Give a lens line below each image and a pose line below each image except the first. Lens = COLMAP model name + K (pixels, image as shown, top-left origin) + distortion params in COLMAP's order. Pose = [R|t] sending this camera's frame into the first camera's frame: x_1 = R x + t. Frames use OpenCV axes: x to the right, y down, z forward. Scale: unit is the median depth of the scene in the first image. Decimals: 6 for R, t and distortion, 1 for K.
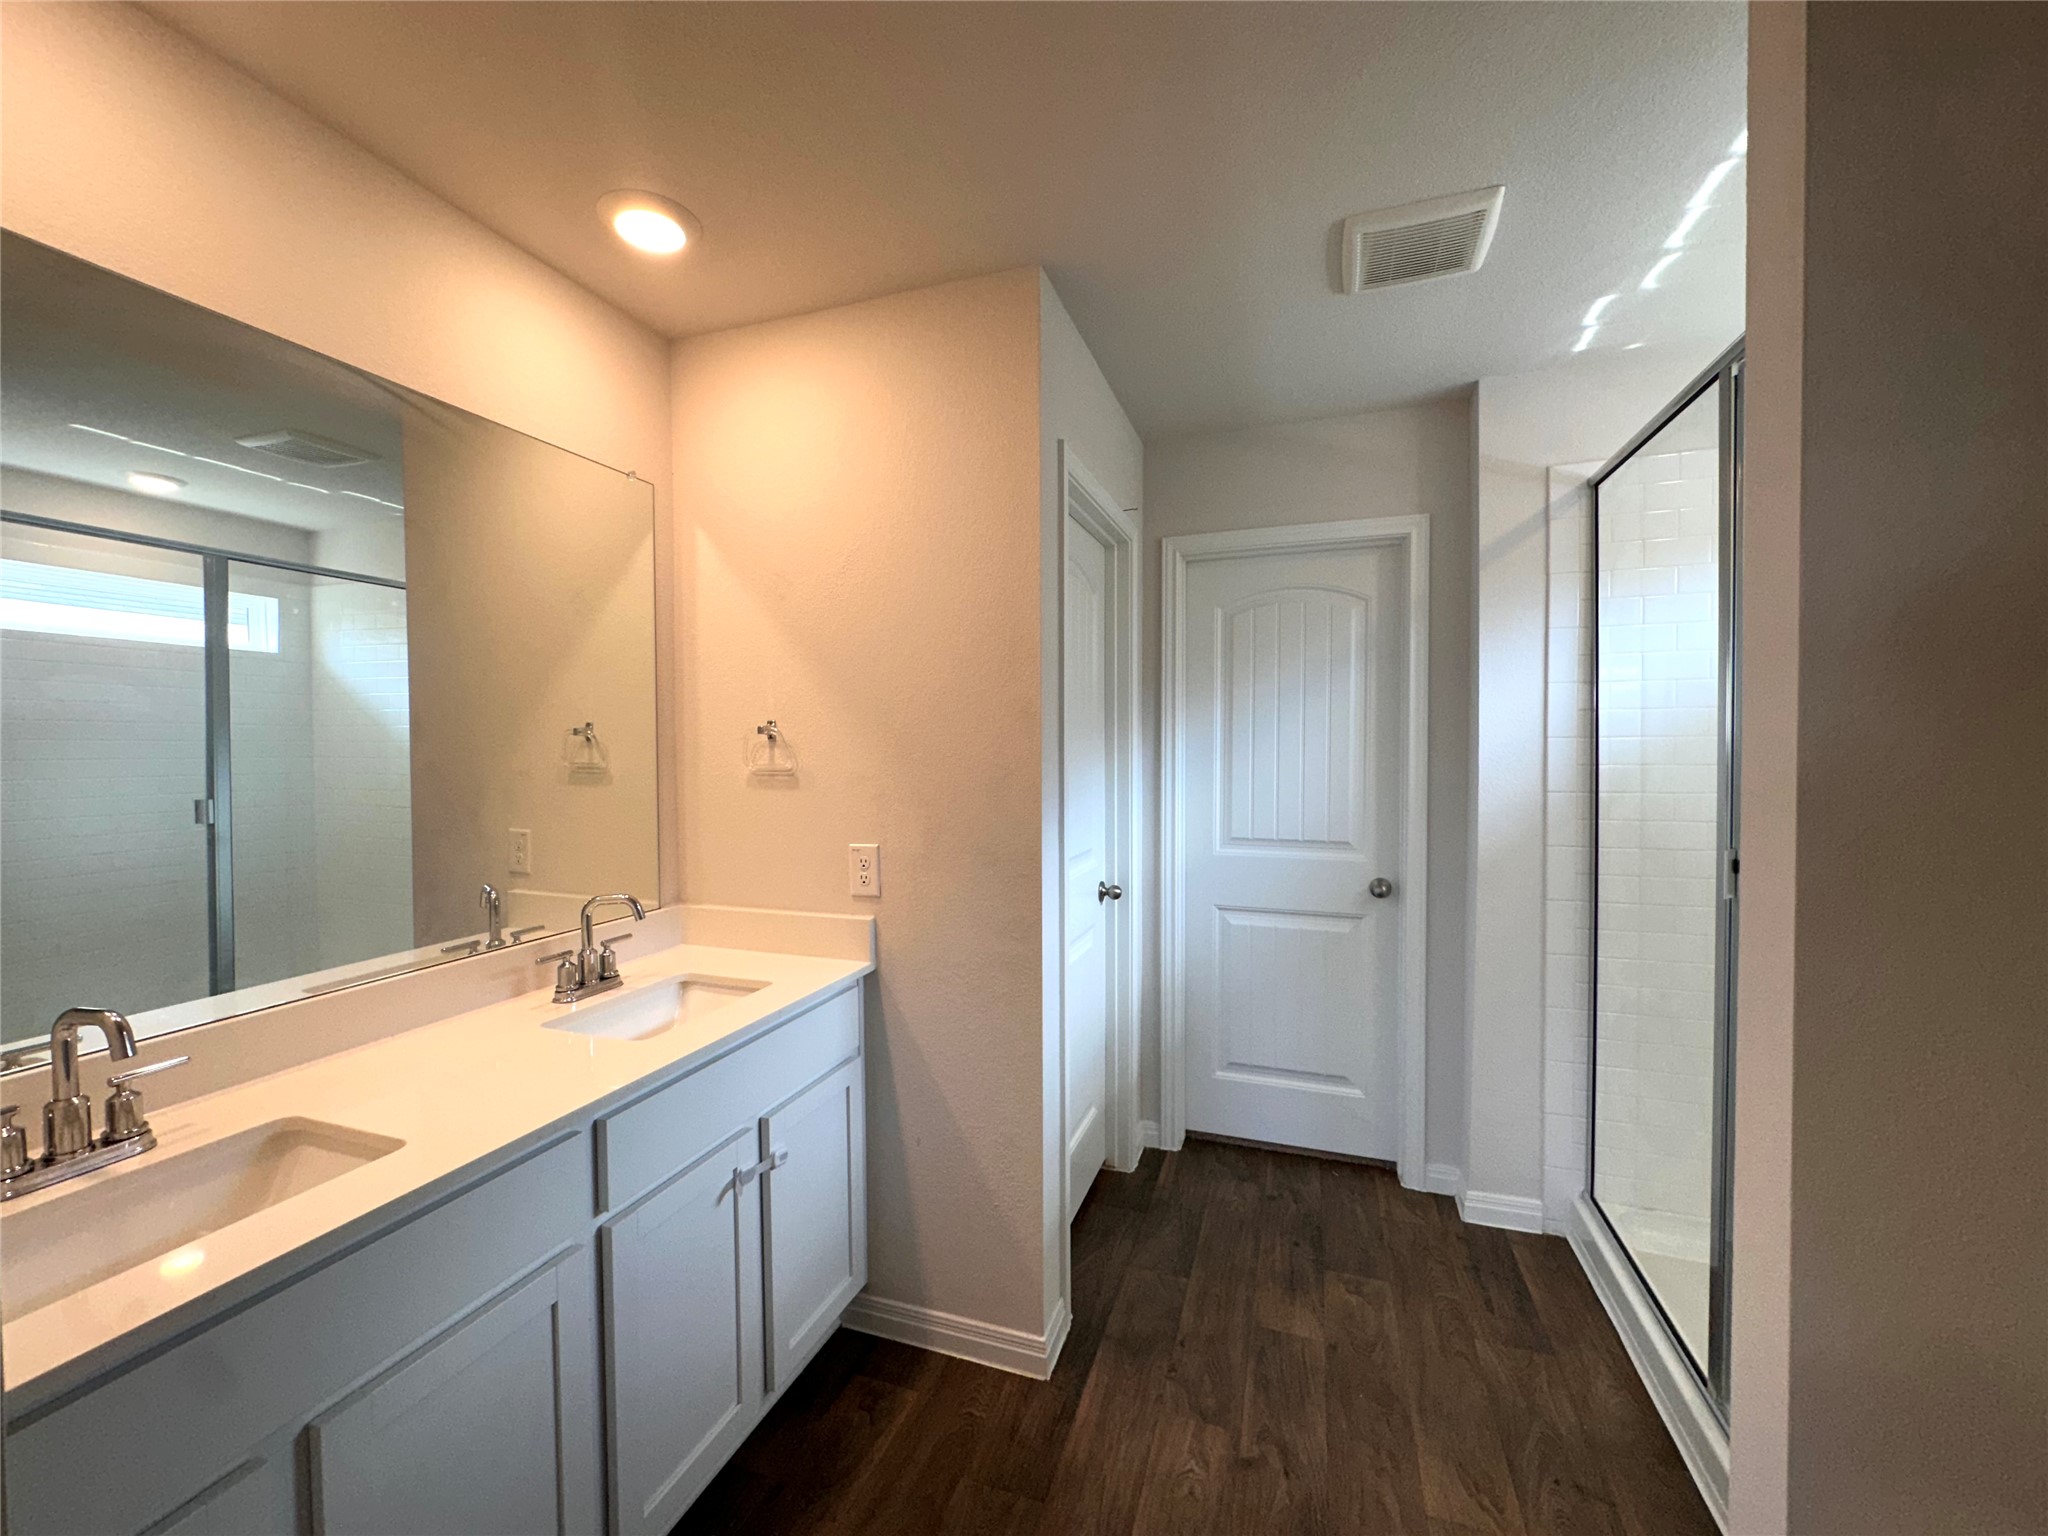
lens RADIAL K [[820.5, 0, 1024.0], [0, 820.5, 768.0], [0, 0, 1]] dist [-0.000101, -0.000241]
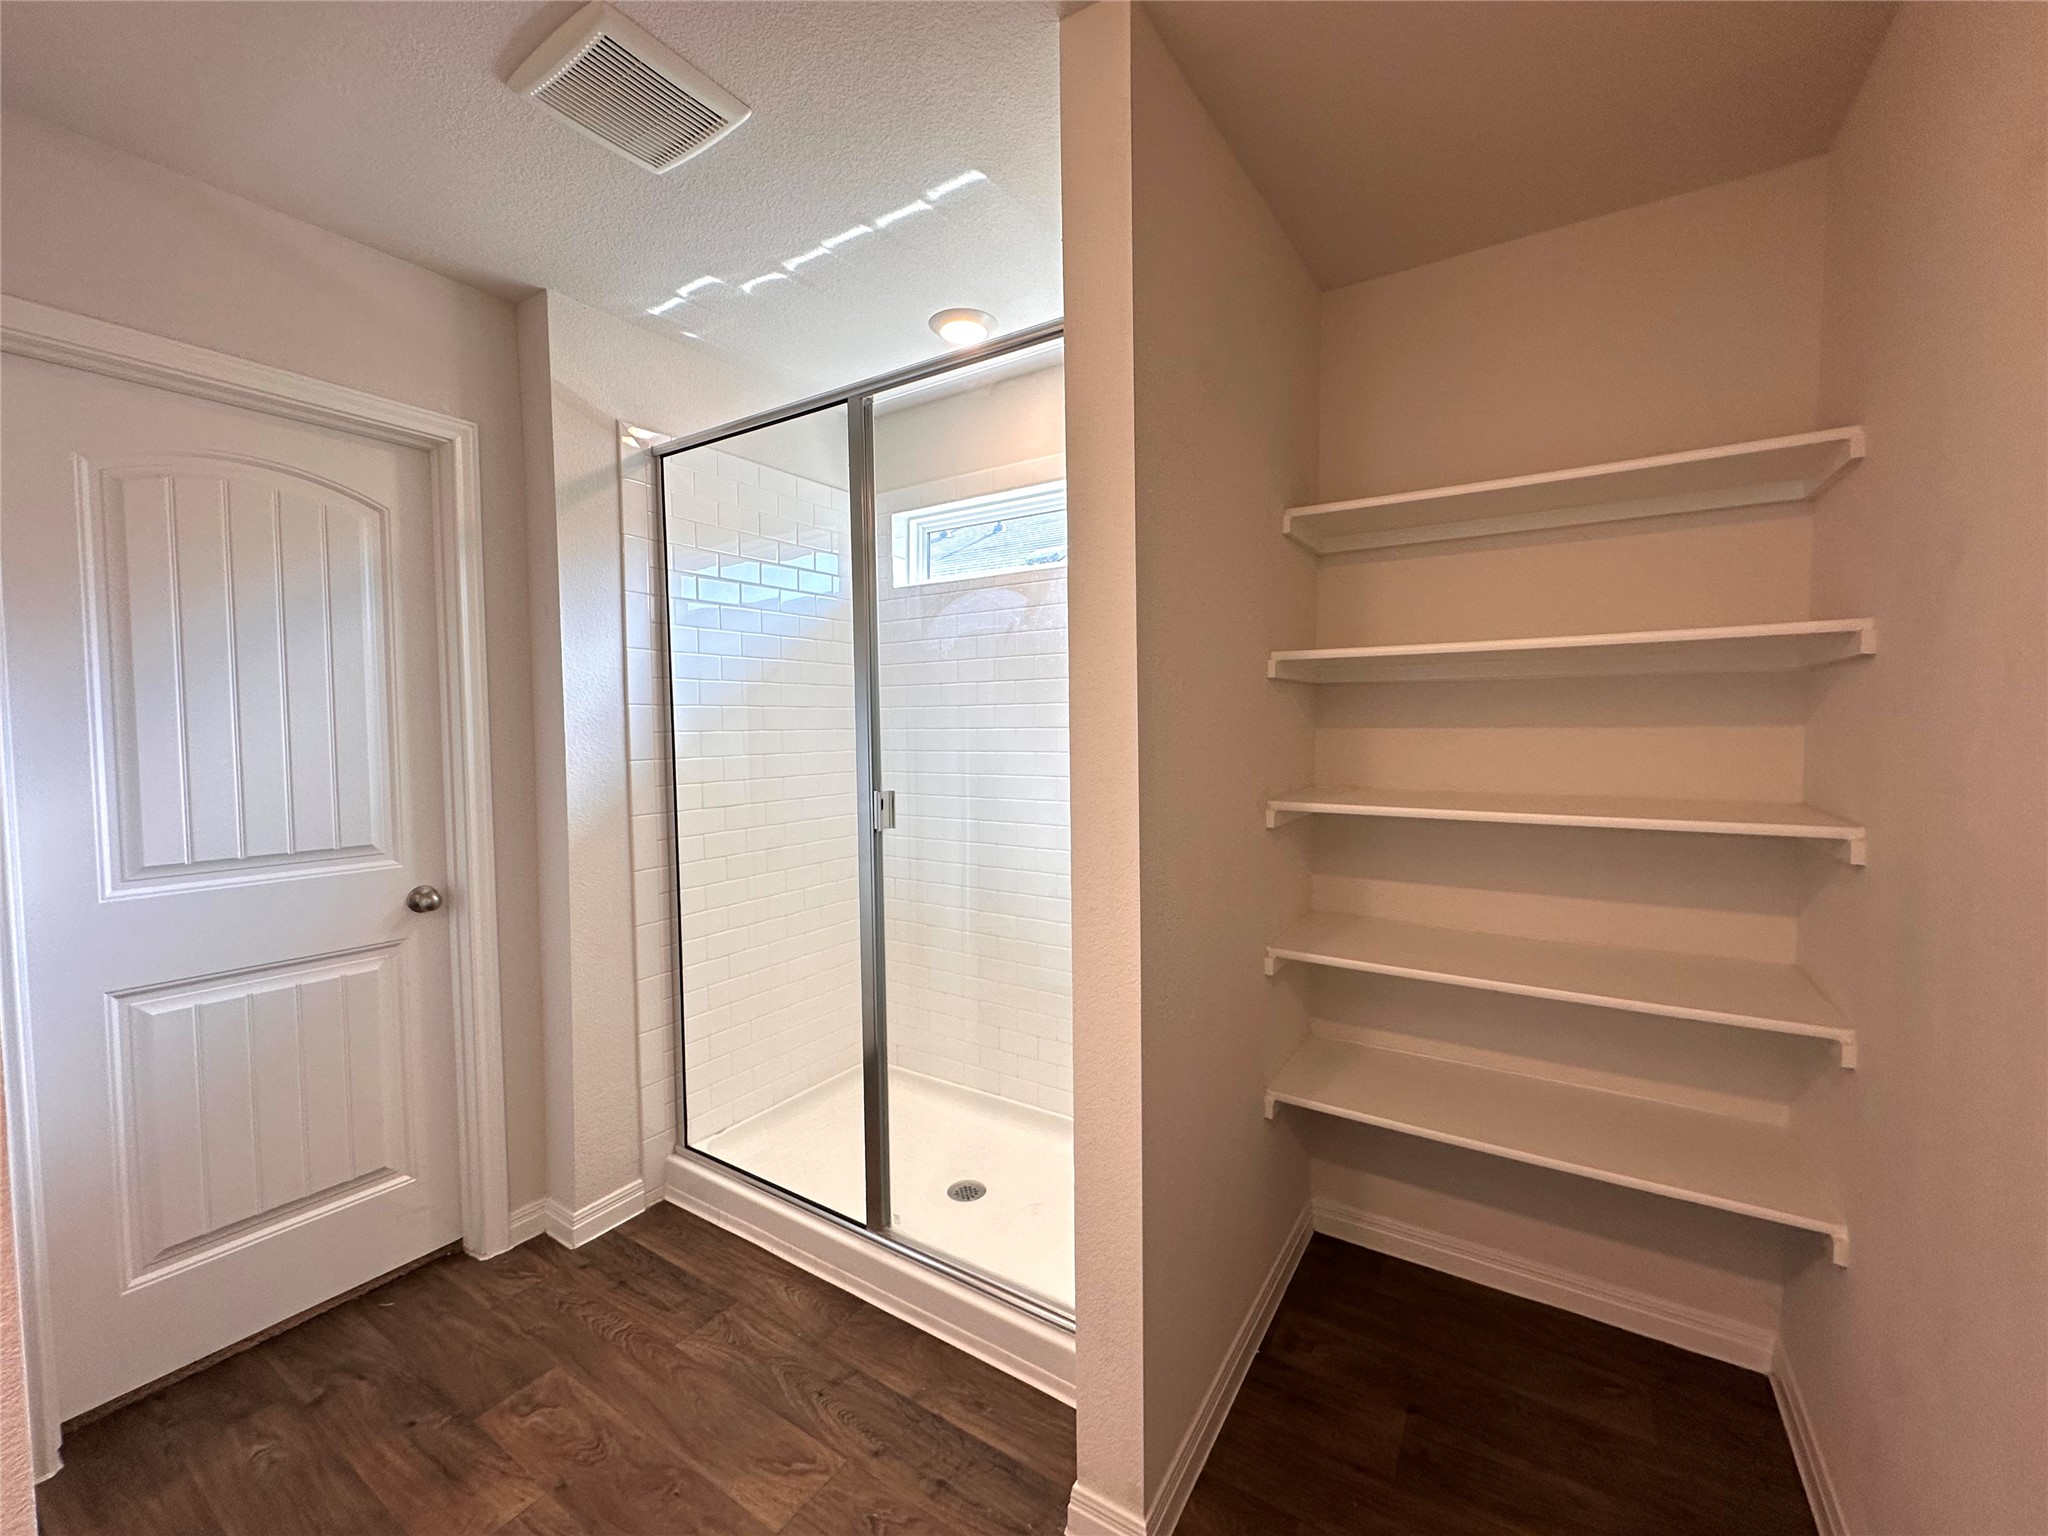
lens RADIAL K [[820.5, 0, 1024.0], [0, 820.5, 768.0], [0, 0, 1]] dist [-0.000101, -0.000241]
pose [[0.234799, -0.044694, 0.971016, -0.190539], [0.032747, 0.998739, 0.038052, 0.015992], [-0.971492, 0.022864, 0.235966, 0.312274]]
